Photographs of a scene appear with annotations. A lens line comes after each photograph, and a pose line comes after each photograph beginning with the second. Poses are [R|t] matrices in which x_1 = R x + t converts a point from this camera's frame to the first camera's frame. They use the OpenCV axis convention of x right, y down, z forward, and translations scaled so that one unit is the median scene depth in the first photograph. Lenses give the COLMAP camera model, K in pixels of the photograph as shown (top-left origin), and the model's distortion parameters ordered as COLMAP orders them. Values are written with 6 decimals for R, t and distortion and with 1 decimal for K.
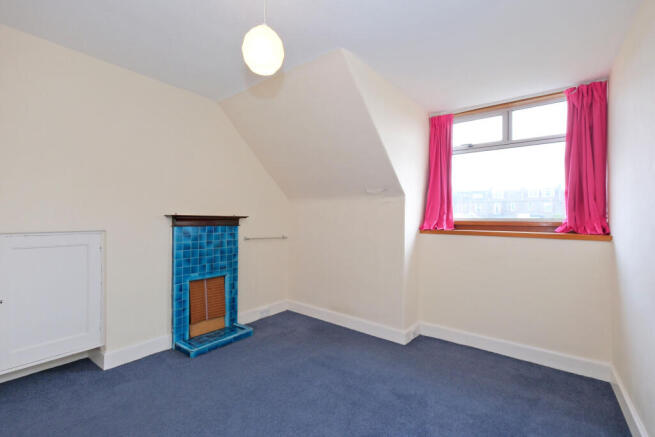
lens RADIAL K [[284.3, 0, 325.3], [0, 284.3, 220.8], [0, 0, 1]] dist [0.002202, 0.000350]
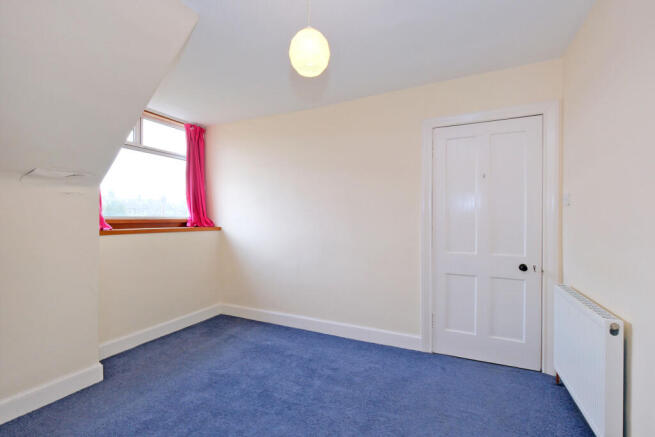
lens RADIAL K [[284.3, 0, 327.3], [0, 284.3, 220.2], [0, 0, 1]] dist [0.002202, 0.000350]
pose [[-0.188947, -0.015589, 0.981864, -0.645974], [0.003095, 0.999860, 0.016471, -0.010868], [-0.981982, 0.006151, -0.188872, 0.590495]]
